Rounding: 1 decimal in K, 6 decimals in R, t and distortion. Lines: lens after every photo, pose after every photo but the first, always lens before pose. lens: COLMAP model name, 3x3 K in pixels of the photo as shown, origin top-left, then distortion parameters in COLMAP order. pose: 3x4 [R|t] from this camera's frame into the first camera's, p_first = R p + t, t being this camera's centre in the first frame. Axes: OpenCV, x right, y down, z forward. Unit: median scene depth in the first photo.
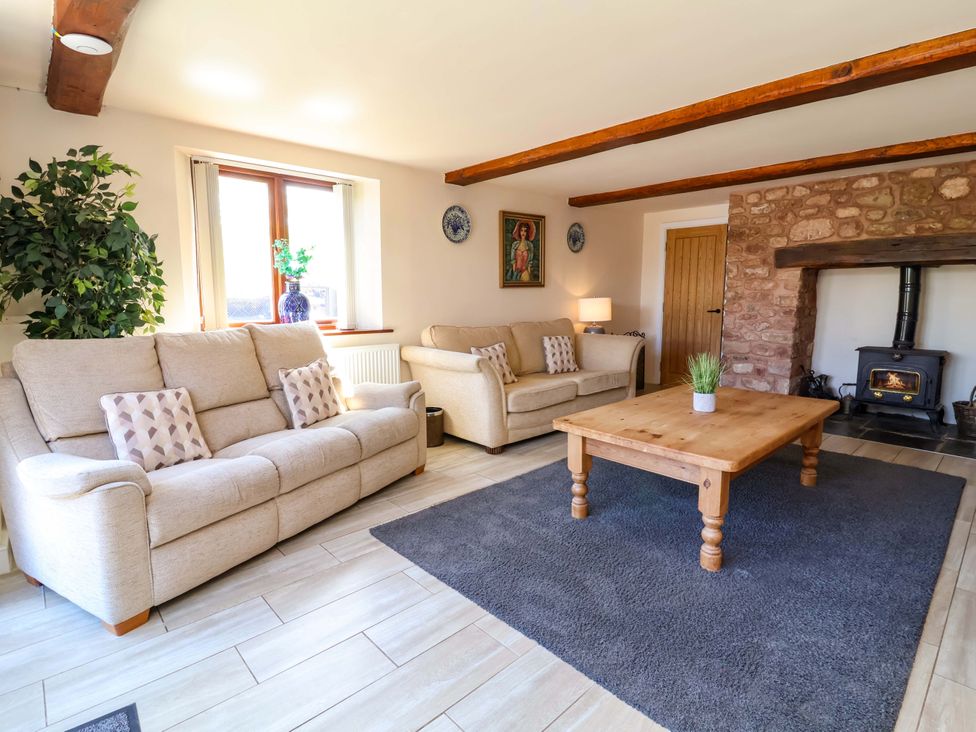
lens RADIAL K [[503.6, 0, 504.7], [0, 503.6, 362.9], [0, 0, 1]] dist [-0.018825, -0.005407]
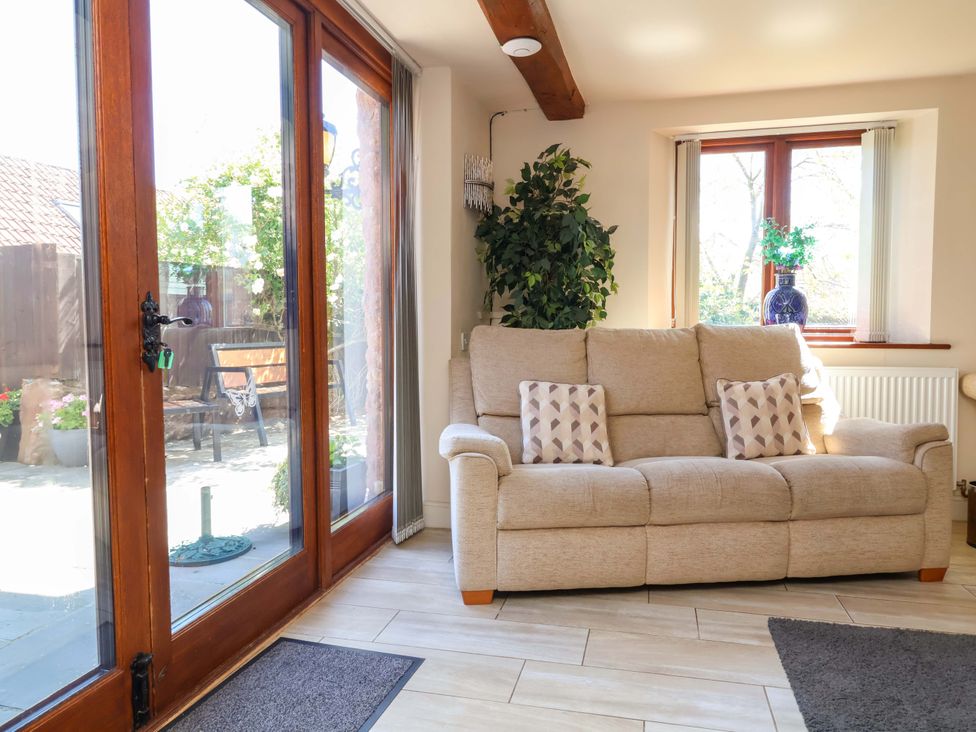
lens RADIAL K [[653.7, 0, 489.3], [0, 653.7, 358.5], [0, 0, 1]] dist [-0.001001, -0.008917]
pose [[0.526522, 0.043671, -0.849039, 0.224619], [-0.110358, 0.993741, -0.017324, 0.037226], [0.842968, 0.102820, 0.528046, 0.159677]]
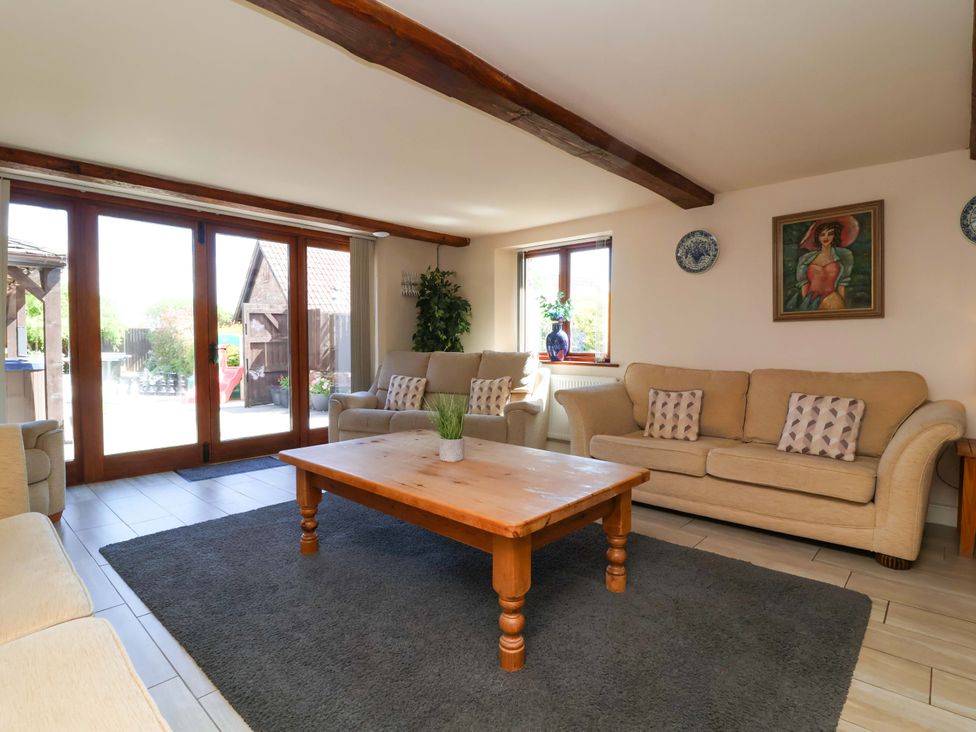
lens RADIAL K [[503.6, 0, 496.0], [0, 503.6, 366.0], [0, 0, 1]] dist [-0.018825, -0.005407]
pose [[0.059909, 0.058452, -0.996491, 1.189597], [-0.129104, 0.990353, 0.050330, -0.118990], [0.989820, 0.125636, 0.066877, 0.962323]]
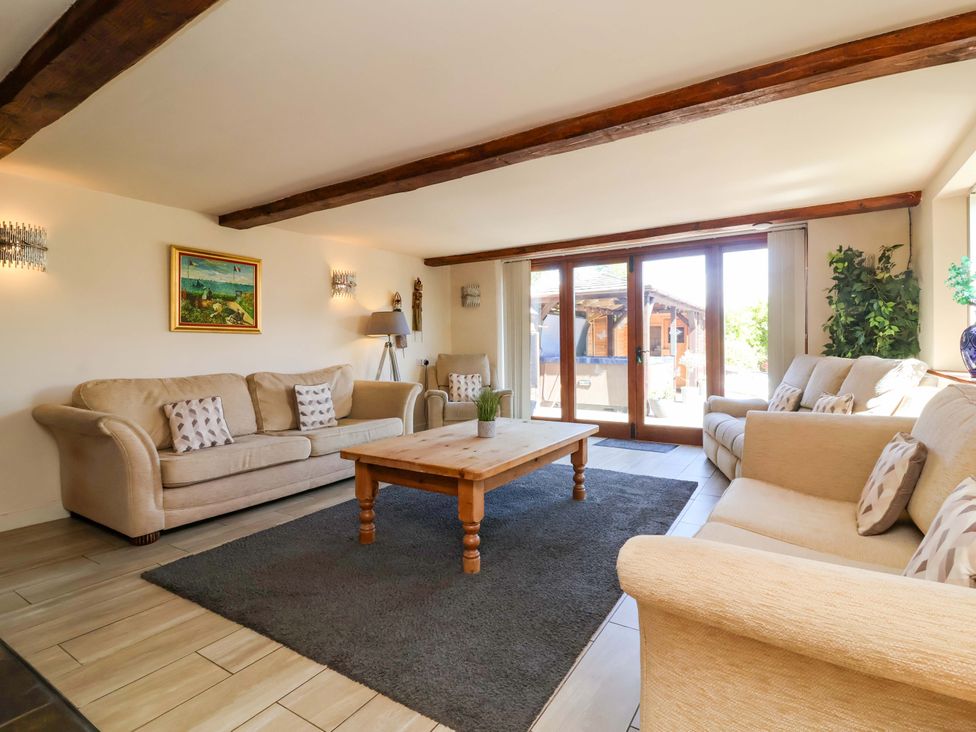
lens RADIAL K [[503.6, 0, 491.4], [0, 503.6, 363.2], [0, 0, 1]] dist [-0.018825, -0.005407]
pose [[-0.970867, 0.026641, -0.238132, 0.624189], [-0.010759, 0.987951, 0.154392, -0.243290], [0.239376, 0.152456, -0.958883, 1.995830]]
